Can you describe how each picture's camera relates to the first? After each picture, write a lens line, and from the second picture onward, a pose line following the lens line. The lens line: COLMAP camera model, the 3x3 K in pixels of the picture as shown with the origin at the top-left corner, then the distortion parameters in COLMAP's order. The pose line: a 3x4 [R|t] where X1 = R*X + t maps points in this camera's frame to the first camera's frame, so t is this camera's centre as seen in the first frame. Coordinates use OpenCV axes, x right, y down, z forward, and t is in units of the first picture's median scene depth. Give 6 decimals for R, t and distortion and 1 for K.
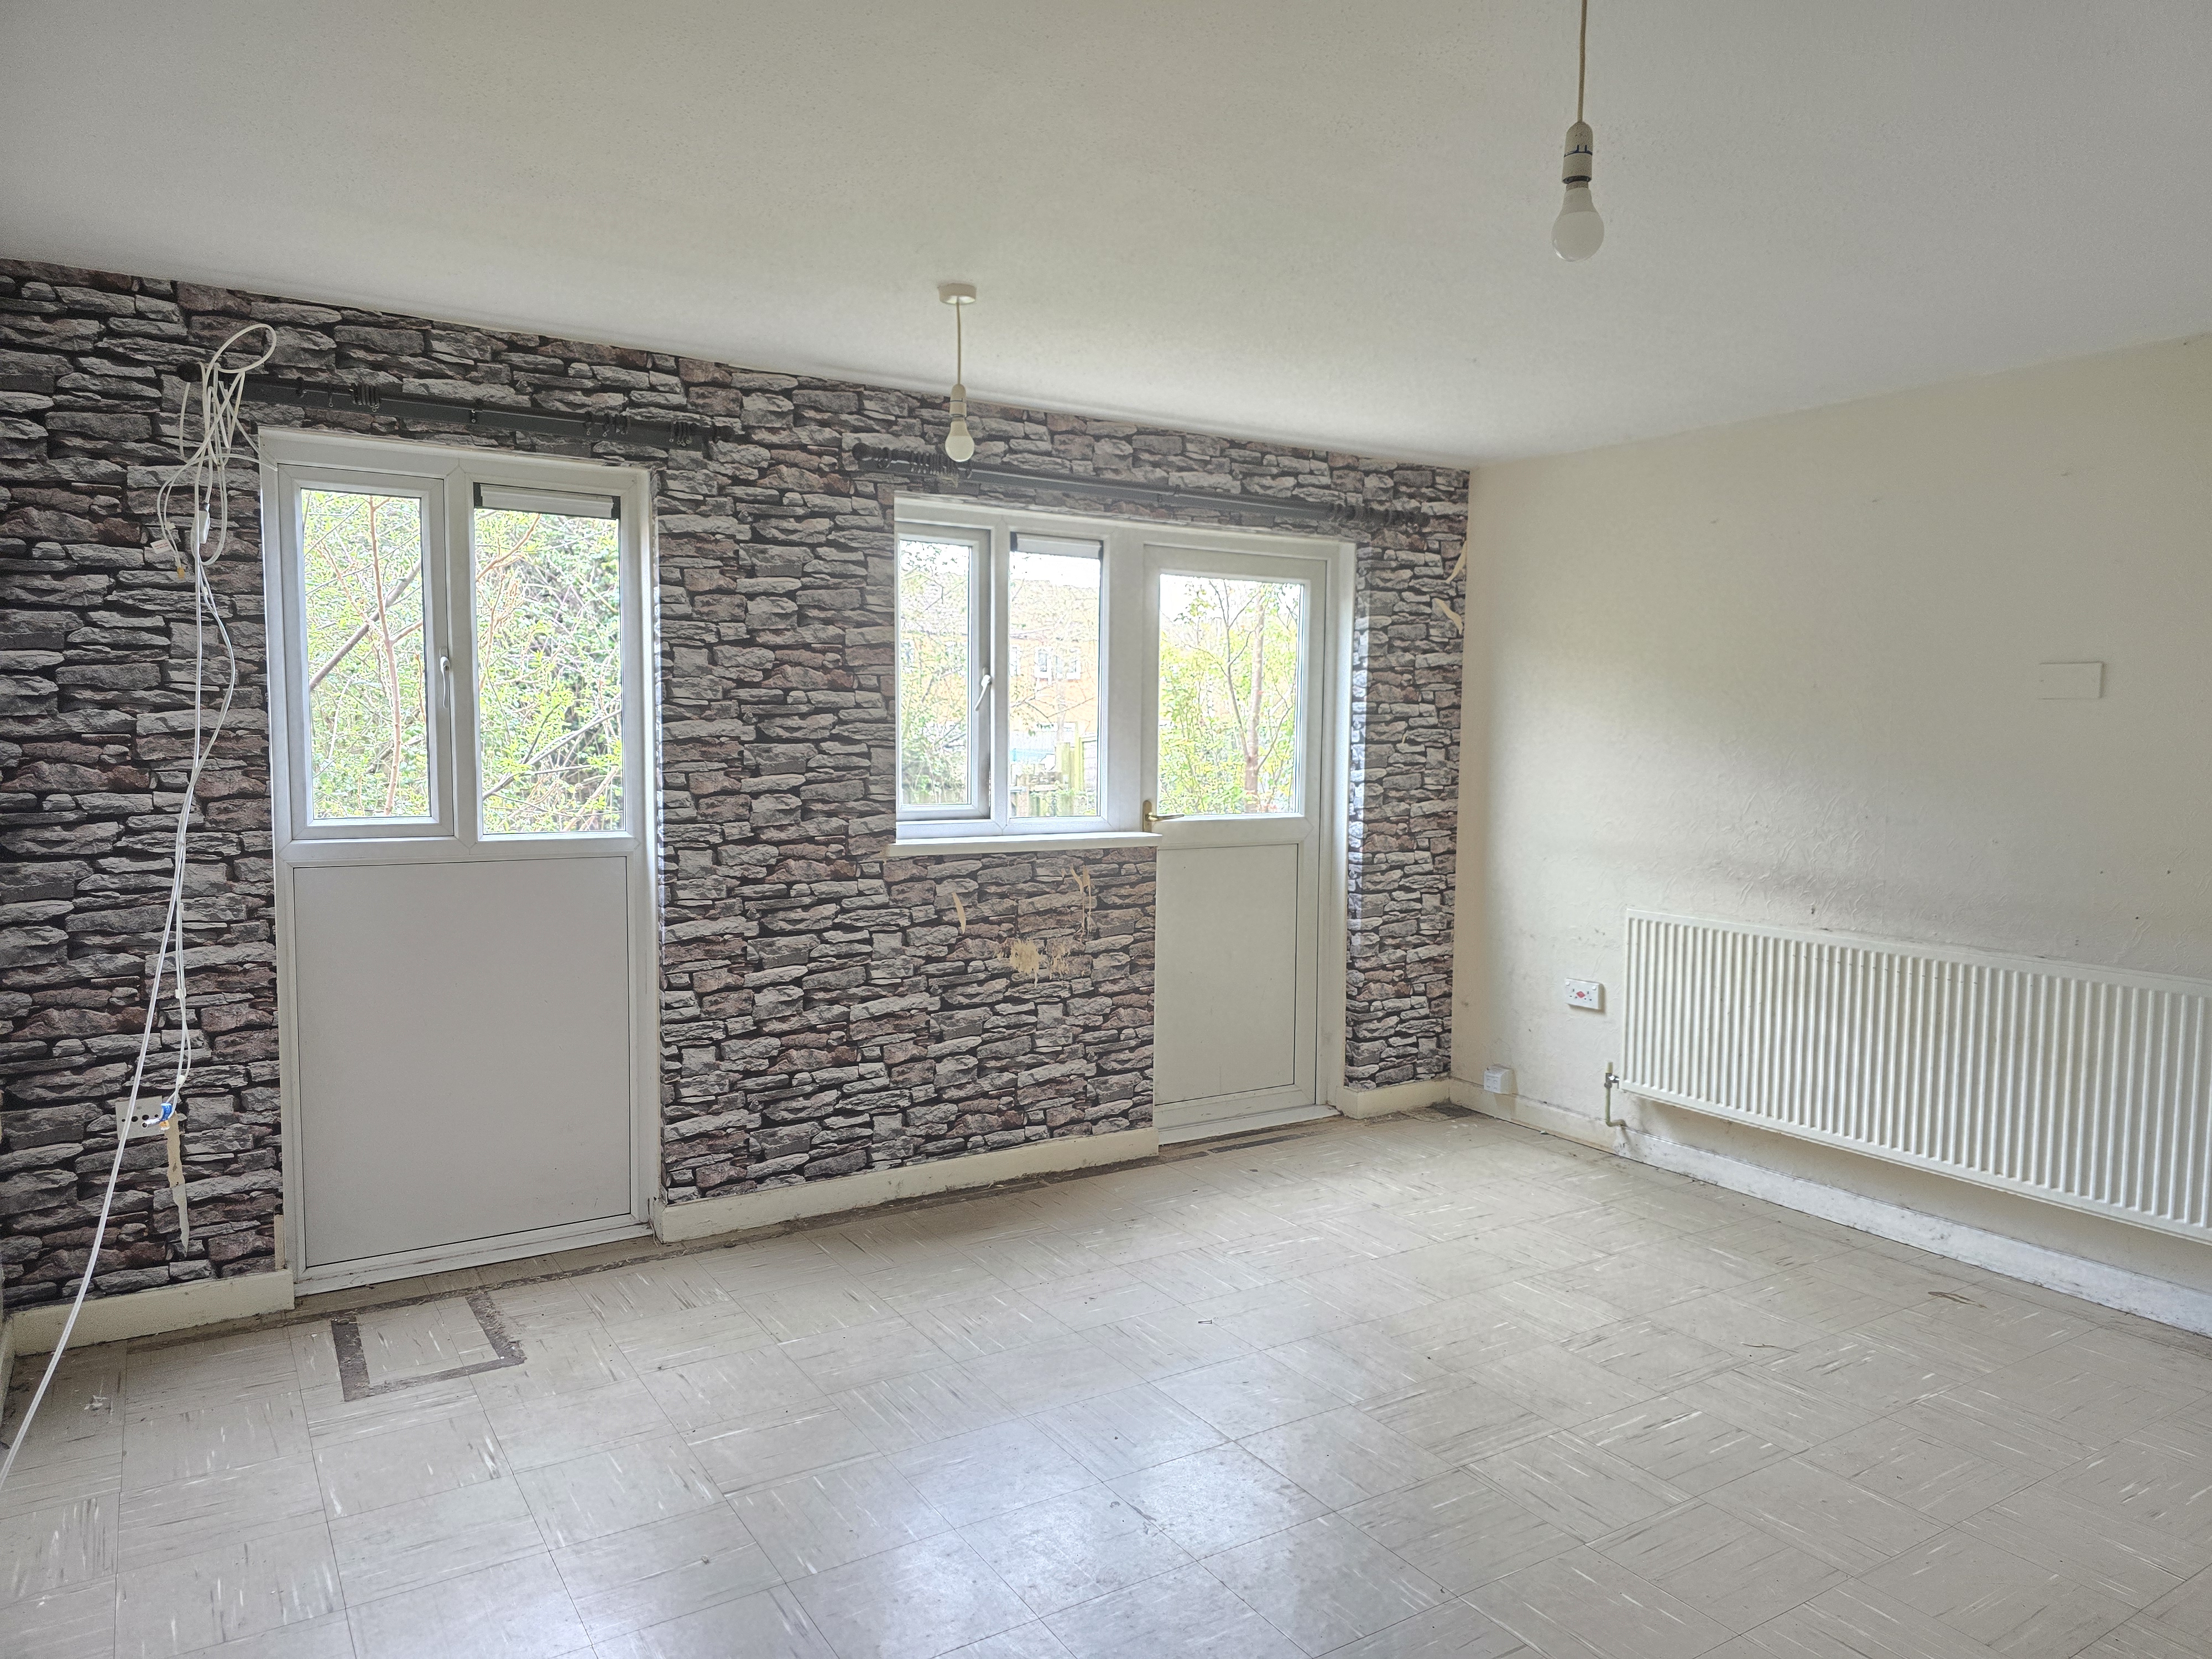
lens RADIAL K [[1445.0, 0, 1106.0], [0, 1445.0, 829.5], [0, 0, 1]] dist [0.071662, -0.061836]
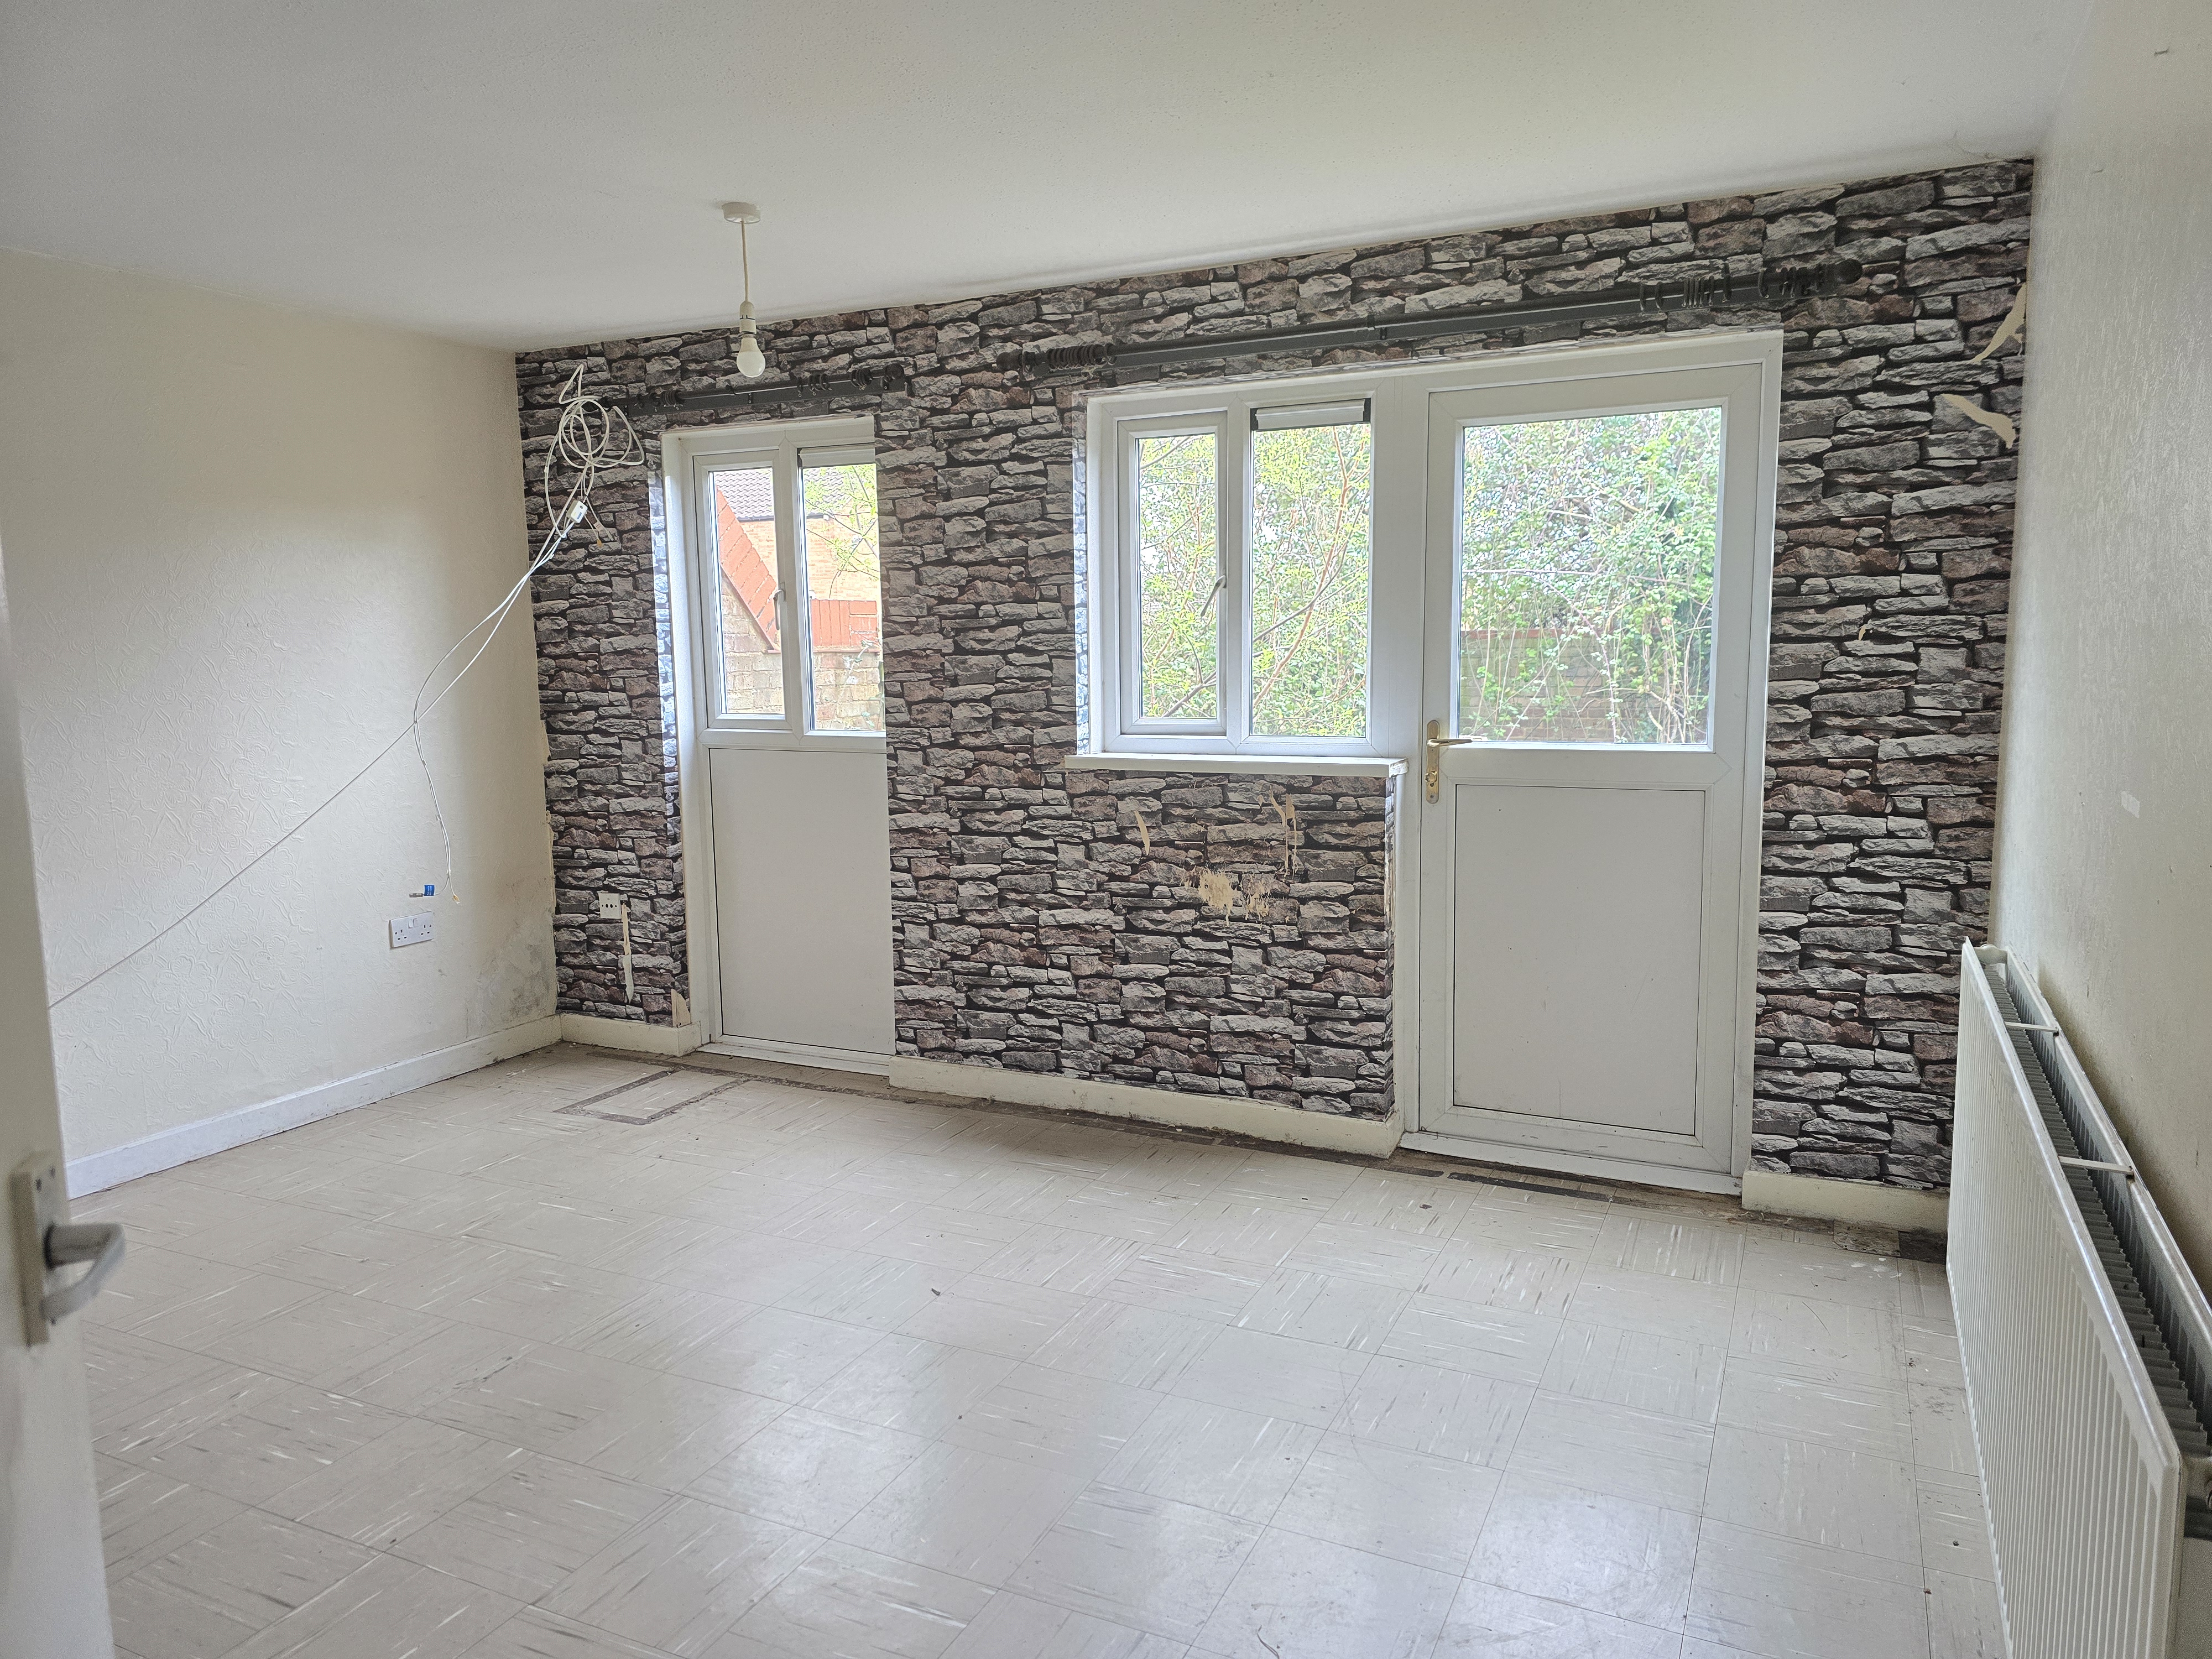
lens RADIAL K [[1496.2, 0, 1100.8], [0, 1496.2, 810.0], [0, 0, 1]] dist [0.112625, -0.138766]
pose [[0.533416, 0.082119, -0.841857, 0.696995], [-0.036611, 0.996585, 0.074015, -0.028224], [0.845060, -0.008660, 0.534601, 0.447299]]
